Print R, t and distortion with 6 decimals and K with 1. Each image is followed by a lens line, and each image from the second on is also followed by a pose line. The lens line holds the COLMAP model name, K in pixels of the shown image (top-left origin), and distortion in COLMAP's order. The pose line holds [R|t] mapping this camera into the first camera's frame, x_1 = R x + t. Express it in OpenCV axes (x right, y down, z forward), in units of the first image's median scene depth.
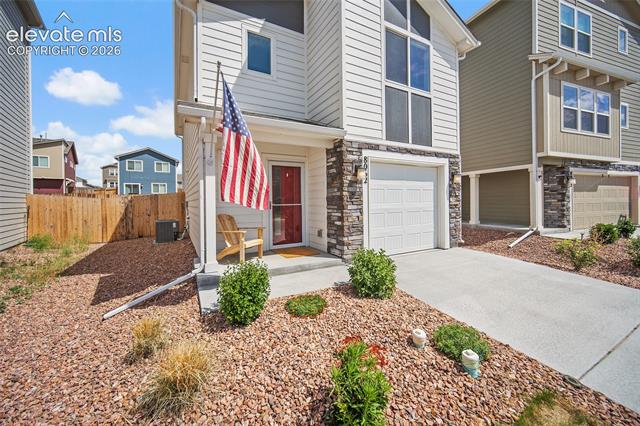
lens RADIAL K [[254.5, 0, 319.1], [0, 254.5, 204.0], [0, 0, 1]] dist [-0.000168, -0.000038]
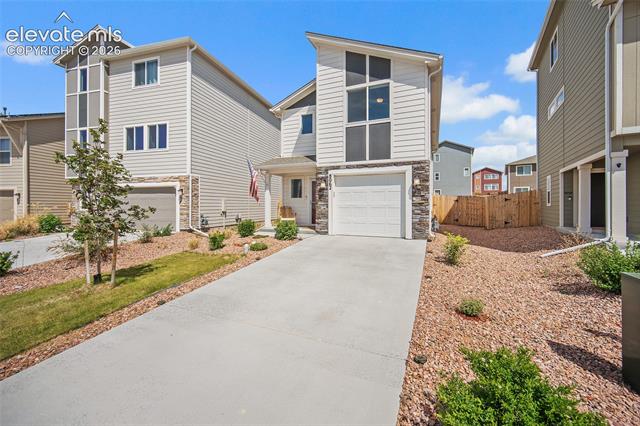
lens RADIAL K [[254.2, 0, 321.2], [0, 254.2, 210.7], [0, 0, 1]] dist [-0.001745, -0.000094]
pose [[0.605882, 0.030247, -0.794980, 1.330784], [-0.016408, 0.999540, 0.025525, 0.016165], [0.795385, -0.002421, 0.606099, -0.085457]]
